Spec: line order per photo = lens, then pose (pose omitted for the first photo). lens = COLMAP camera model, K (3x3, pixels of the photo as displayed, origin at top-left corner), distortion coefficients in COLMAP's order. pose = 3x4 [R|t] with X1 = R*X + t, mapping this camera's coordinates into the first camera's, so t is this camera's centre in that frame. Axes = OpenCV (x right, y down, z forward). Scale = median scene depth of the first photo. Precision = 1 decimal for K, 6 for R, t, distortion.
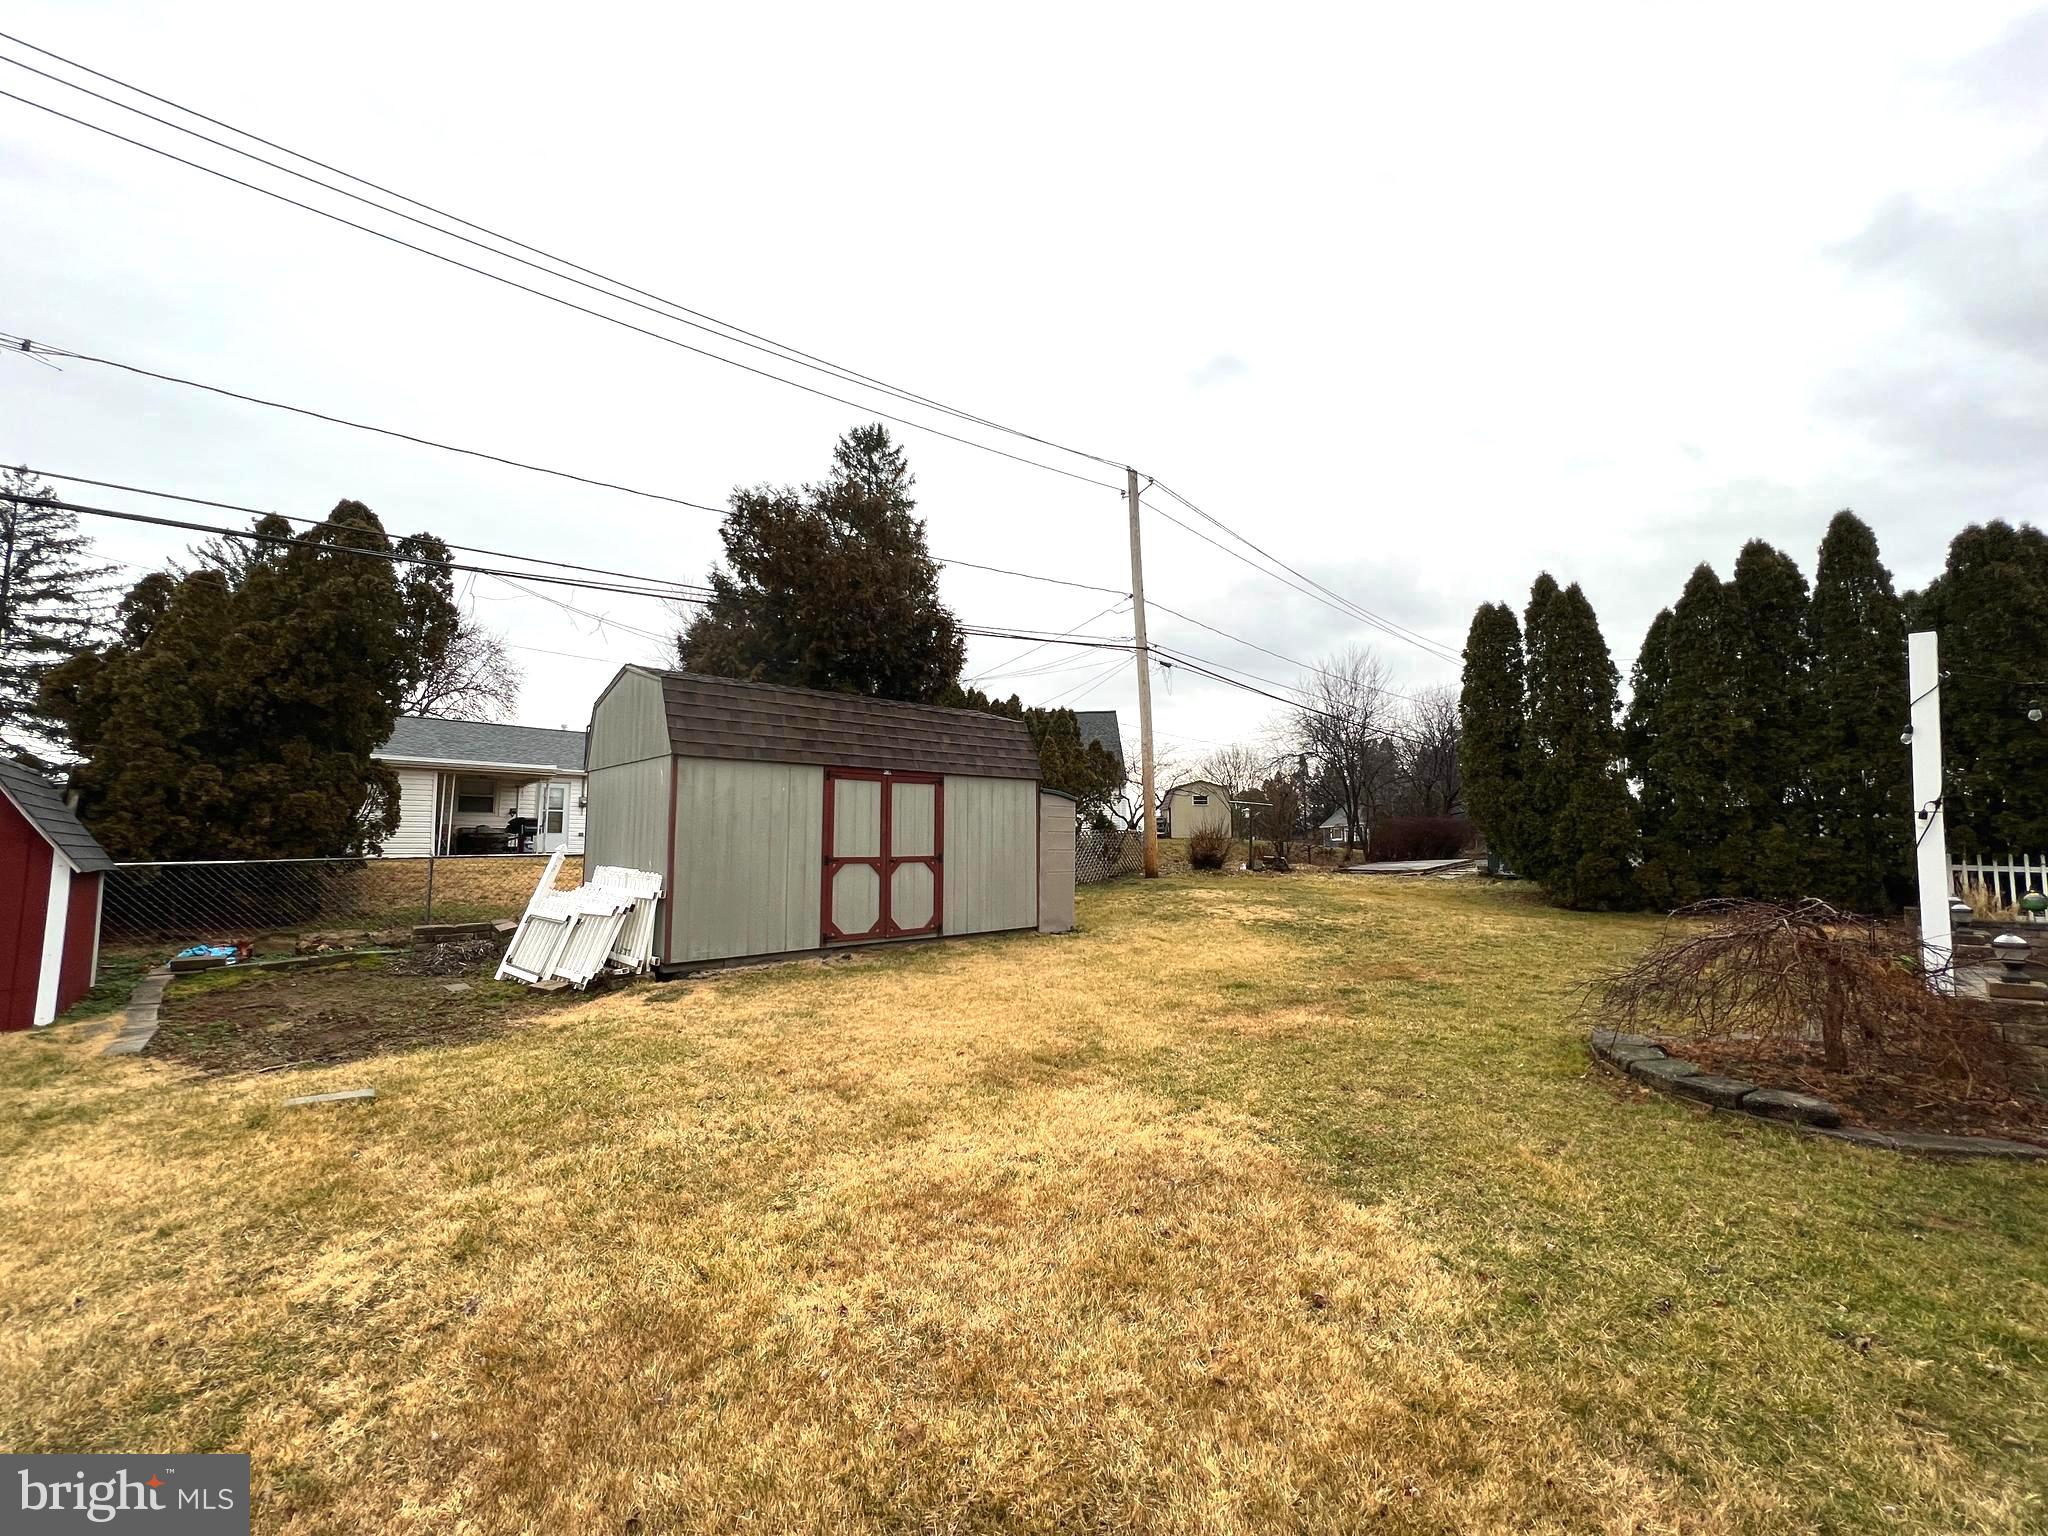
lens RADIAL K [[809.1, 0, 1024.0], [0, 809.1, 768.0], [0, 0, 1]] dist [-0.002032, -0.000703]
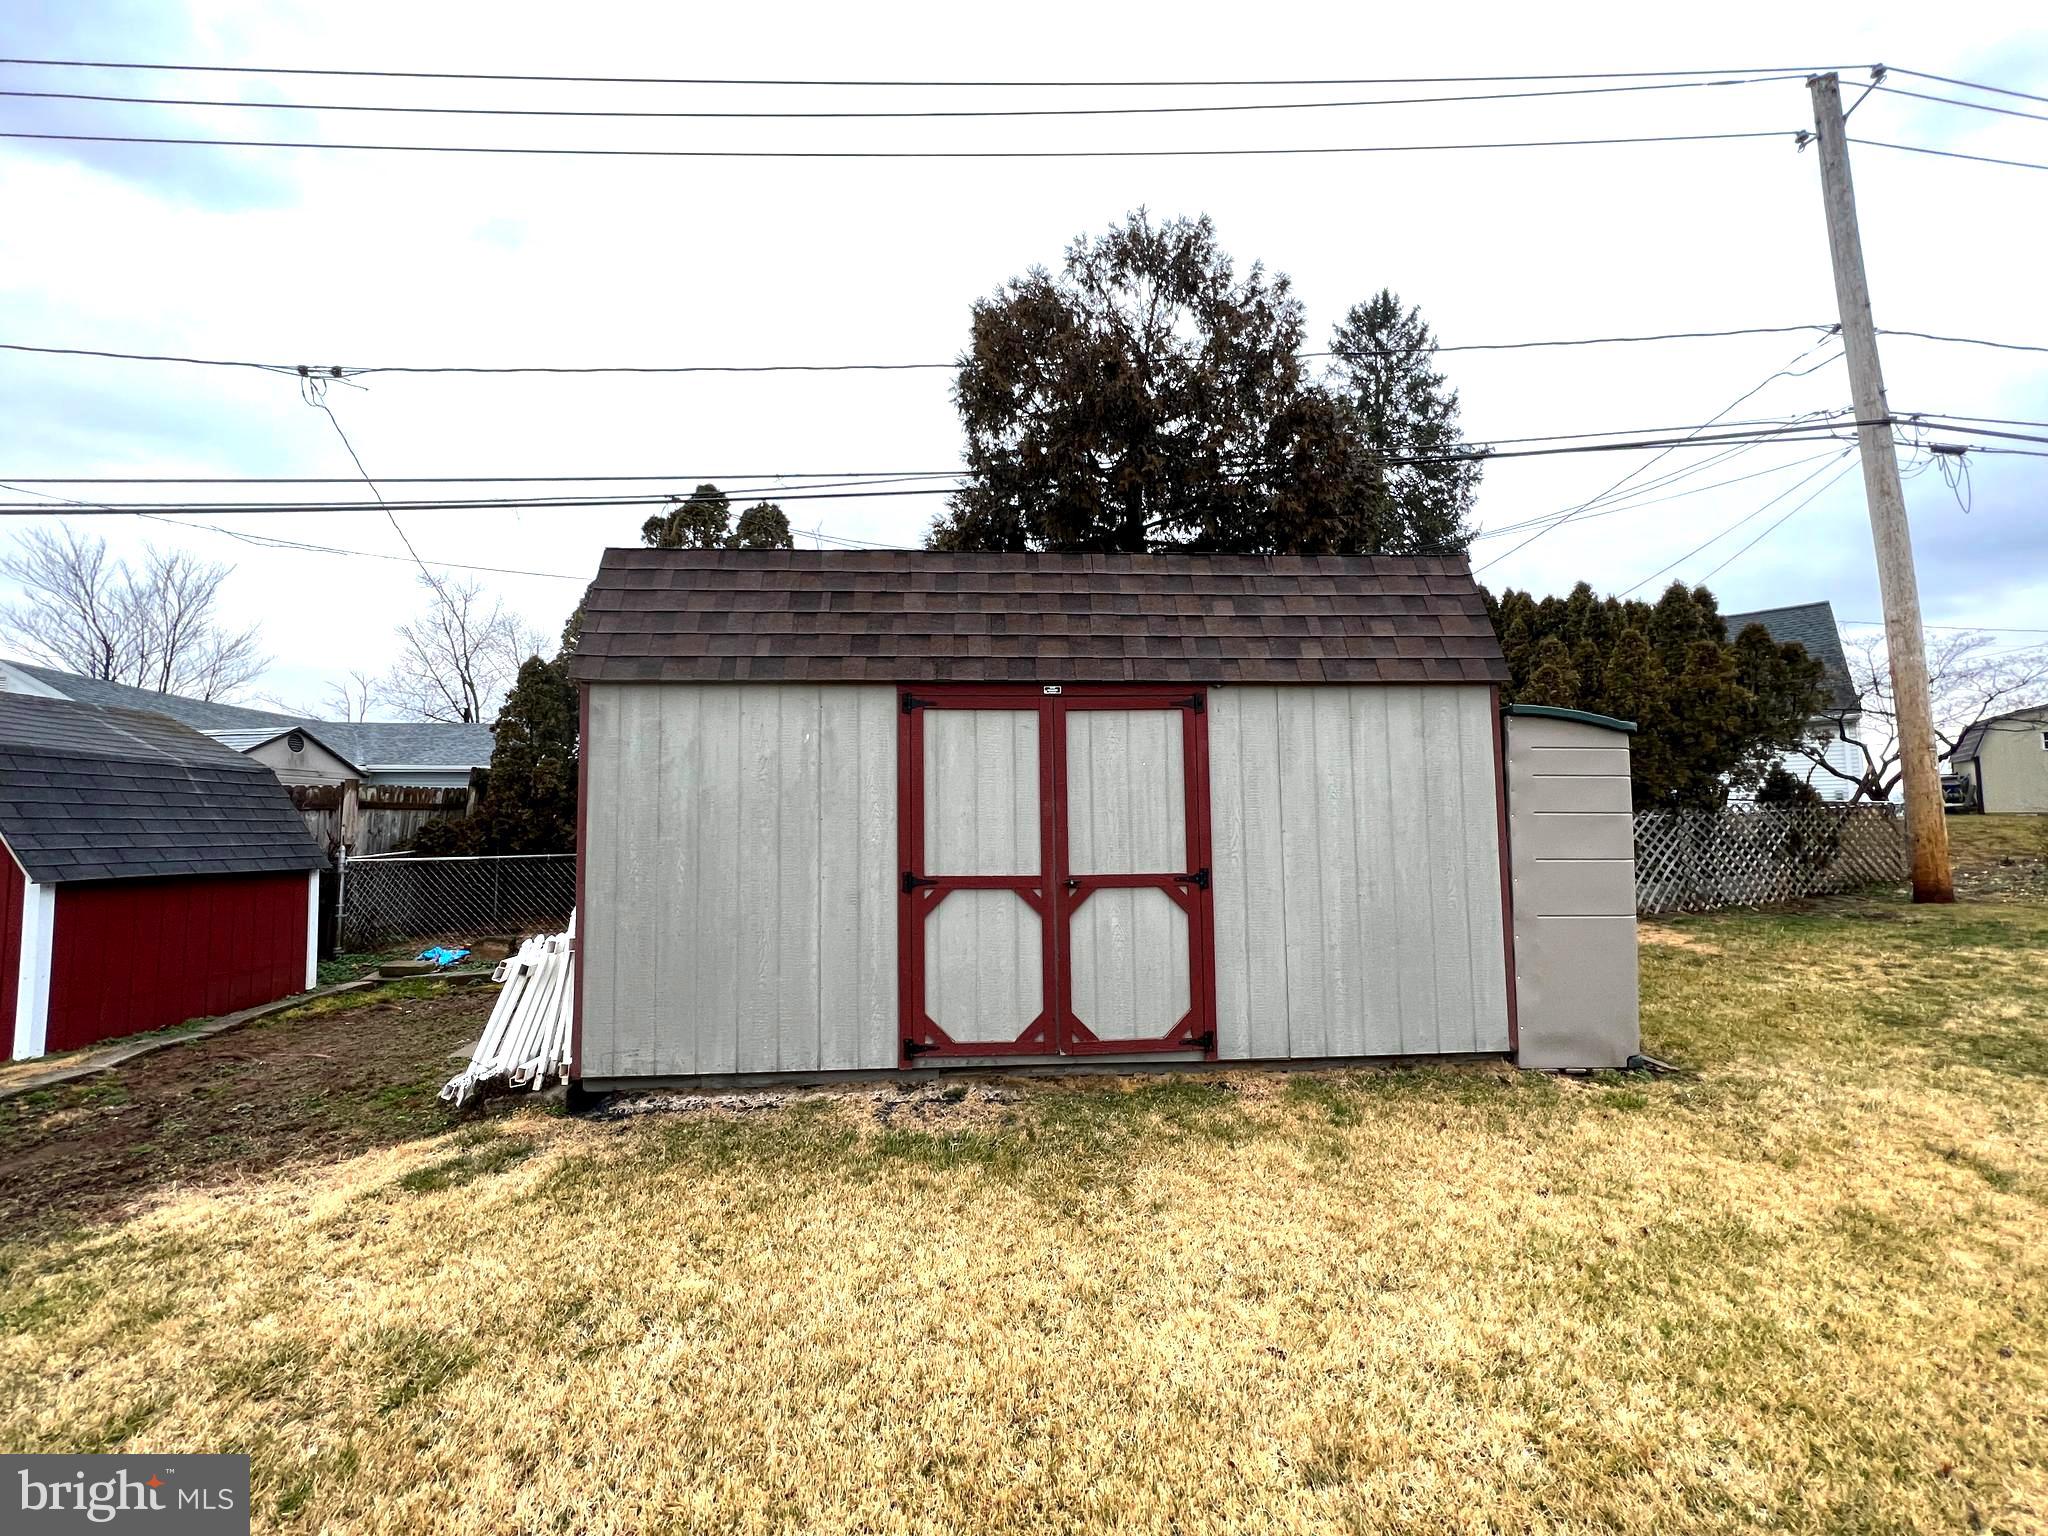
lens RADIAL K [[809.1, 0, 1024.0], [0, 809.1, 768.0], [0, 0, 1]] dist [-0.002032, -0.000703]
pose [[0.772403, -0.048344, -0.633290, 0.085883], [0.064779, 0.997896, 0.002833, 0.039057], [0.631820, -0.043212, 0.773910, 0.527836]]
